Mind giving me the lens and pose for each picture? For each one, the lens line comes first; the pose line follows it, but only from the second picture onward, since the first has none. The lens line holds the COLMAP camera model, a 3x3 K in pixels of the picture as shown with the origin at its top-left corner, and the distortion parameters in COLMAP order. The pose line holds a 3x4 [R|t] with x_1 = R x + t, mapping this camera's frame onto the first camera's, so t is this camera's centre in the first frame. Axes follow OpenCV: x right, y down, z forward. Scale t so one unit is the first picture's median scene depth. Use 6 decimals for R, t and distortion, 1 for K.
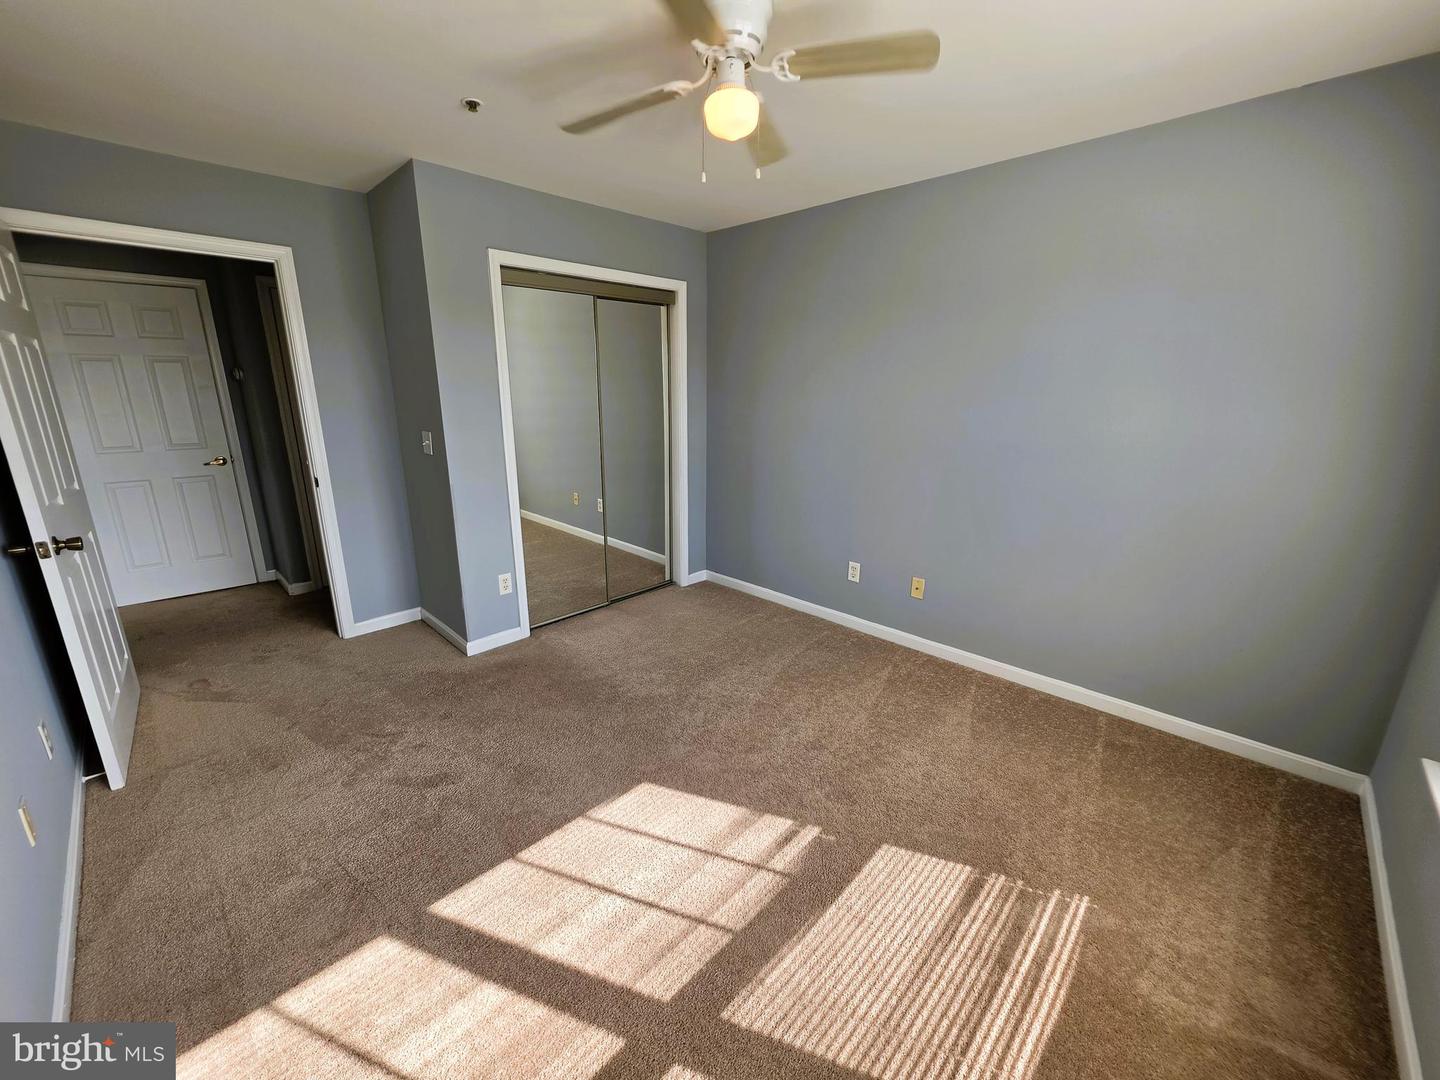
lens RADIAL K [[581.4, 0, 714.1], [0, 581.4, 540.1], [0, 0, 1]] dist [-0.006397, 0.000292]
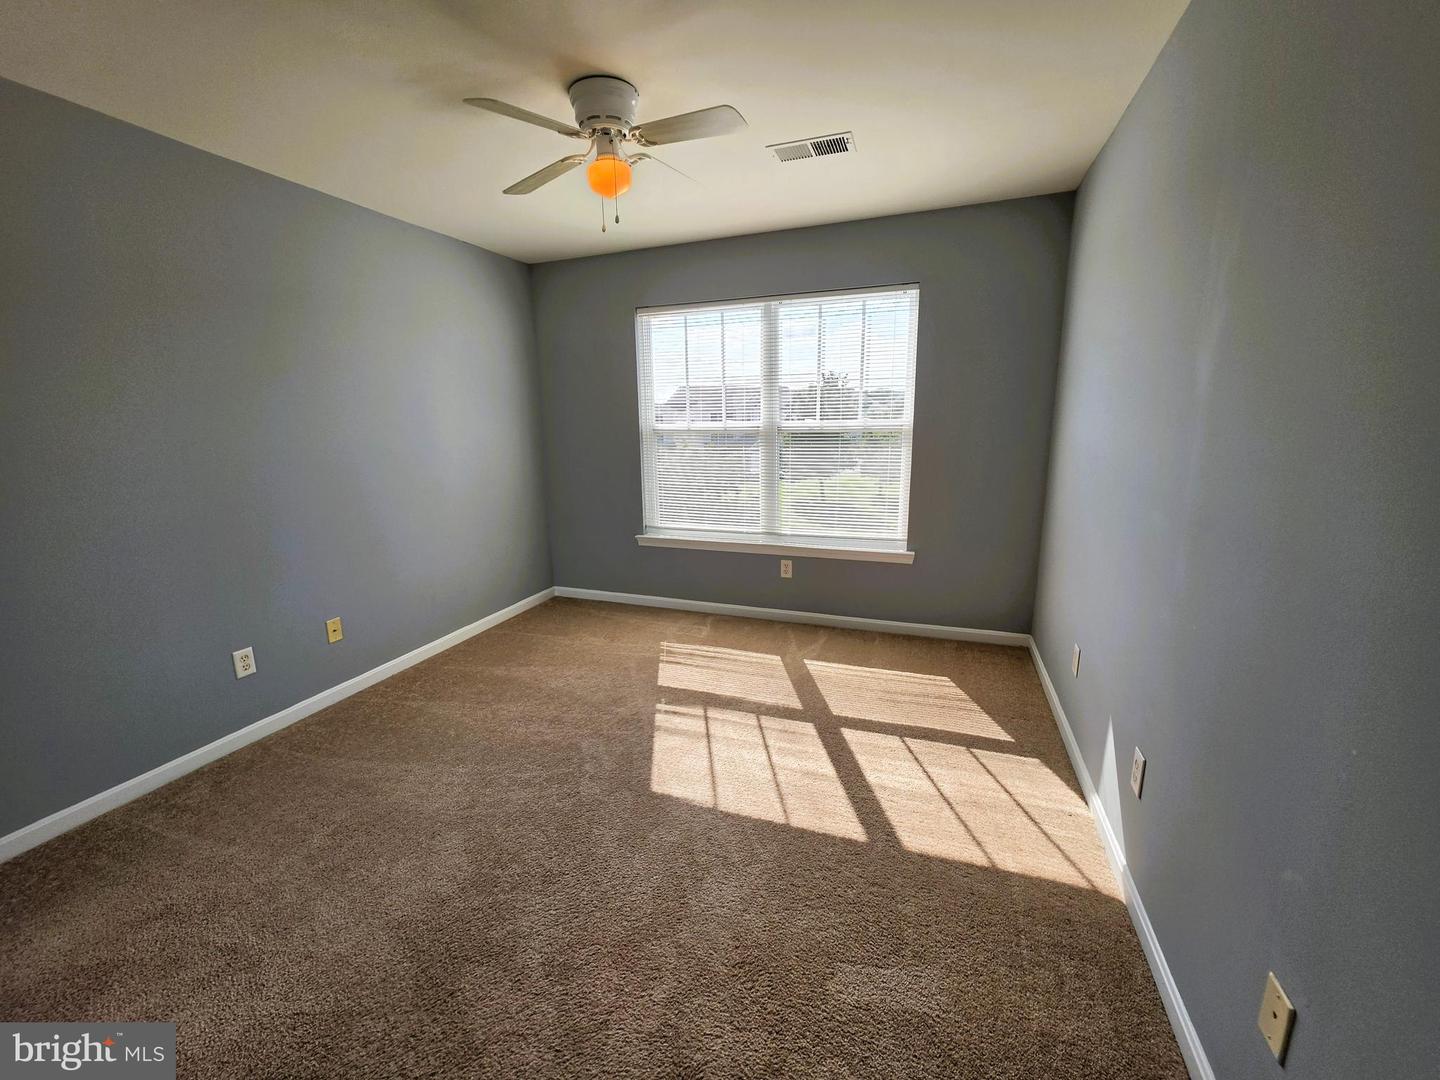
lens RADIAL K [[581.4, 0, 714.1], [0, 581.4, 540.1], [0, 0, 1]] dist [-0.006397, 0.000292]
pose [[-0.411105, -0.186654, 0.892274, -1.053789], [0.254121, 0.916545, 0.308815, -0.273034], [-0.875451, 0.353701, -0.329363, 1.181928]]
